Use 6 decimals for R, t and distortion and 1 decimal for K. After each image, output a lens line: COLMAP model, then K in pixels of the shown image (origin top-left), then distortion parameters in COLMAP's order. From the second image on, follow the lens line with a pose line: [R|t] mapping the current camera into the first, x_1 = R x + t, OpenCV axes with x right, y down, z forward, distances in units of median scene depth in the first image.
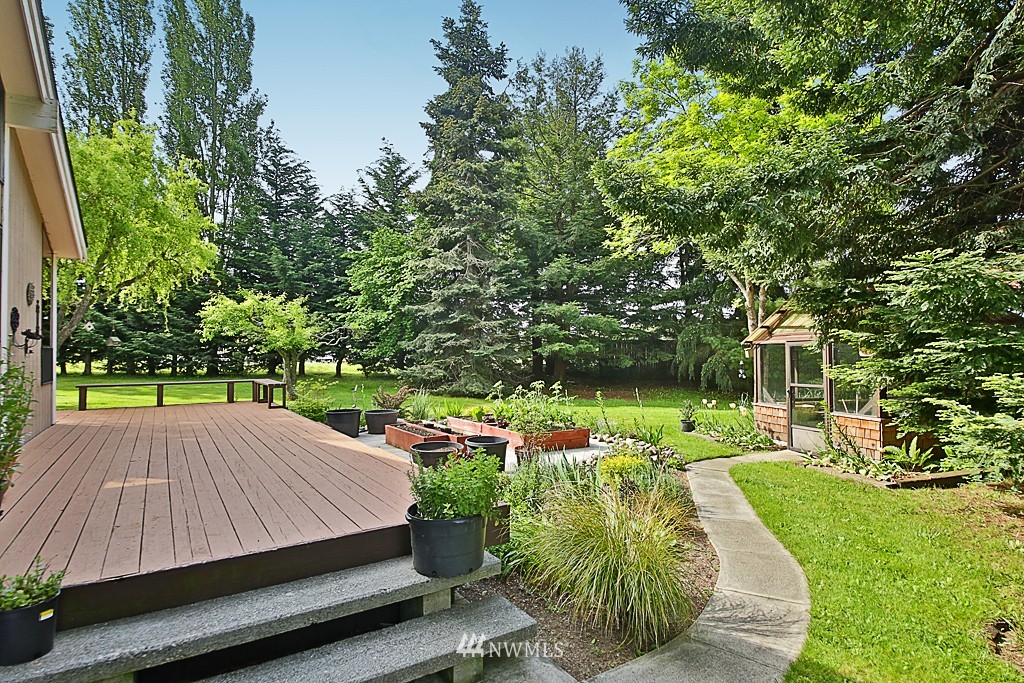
lens RADIAL K [[516.4, 0, 510.8], [0, 516.4, 347.1], [0, 0, 1]] dist [-0.000872, -0.000886]
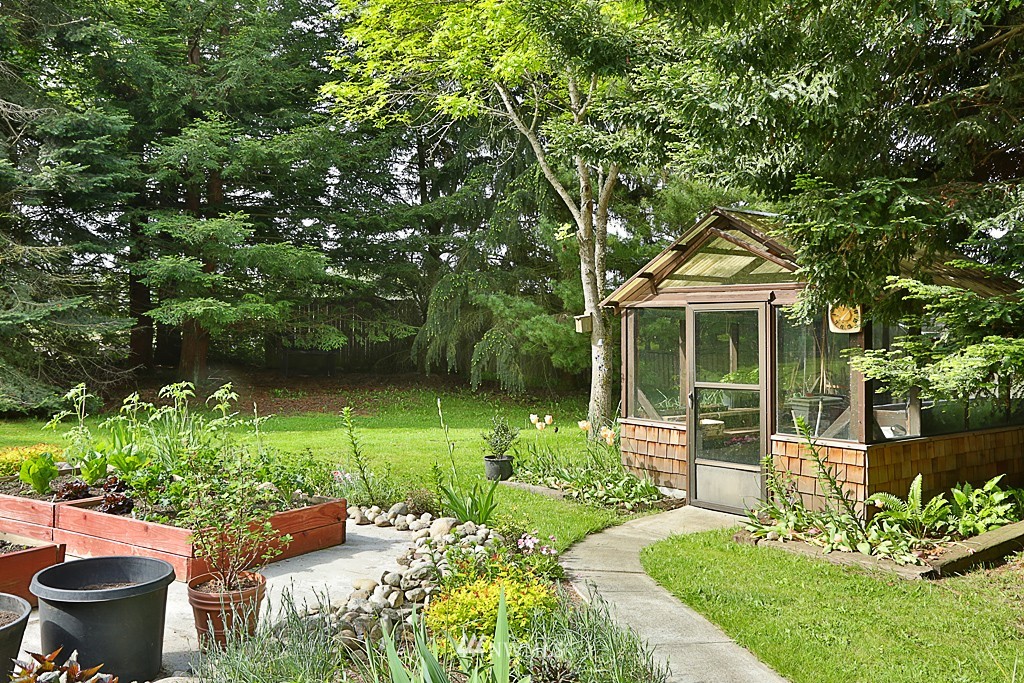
lens RADIAL K [[914.0, 0, 513.0], [0, 914.0, 336.3], [0, 0, 1]] dist [-0.005401, 0.005169]
pose [[0.895615, 0.005609, 0.444794, -0.042349], [-0.017600, 0.999584, 0.022834, 0.004211], [-0.444481, -0.028279, 0.895342, 0.203040]]
